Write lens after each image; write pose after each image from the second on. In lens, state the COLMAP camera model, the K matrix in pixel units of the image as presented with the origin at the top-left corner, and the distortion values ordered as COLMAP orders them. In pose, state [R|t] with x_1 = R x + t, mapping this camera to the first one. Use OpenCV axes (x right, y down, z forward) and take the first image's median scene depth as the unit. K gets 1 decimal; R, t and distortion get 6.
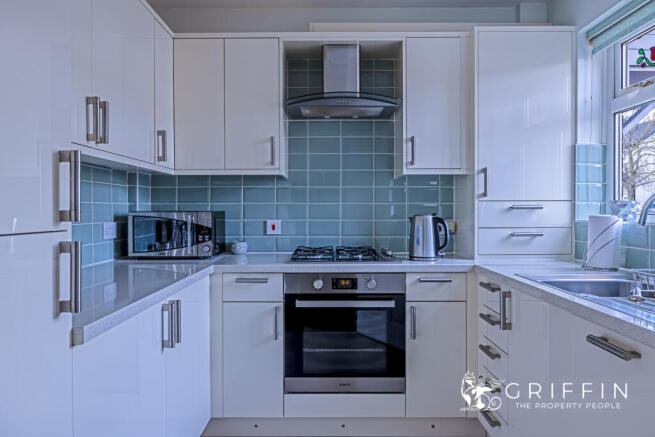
lens RADIAL K [[472.0, 0, 326.7], [0, 472.0, 217.2], [0, 0, 1]] dist [-0.005261, -0.001413]
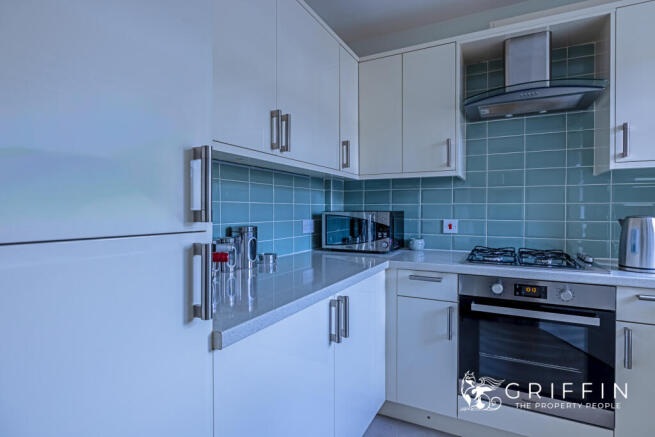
lens RADIAL K [[335.3, 0, 322.6], [0, 335.3, 213.0], [0, 0, 1]] dist [-0.005676, 0.003600]
pose [[0.877849, 0.006710, -0.478890, -0.005105], [-0.009447, 0.999950, -0.003306, -0.004128], [0.478844, 0.007426, 0.877869, 0.232912]]
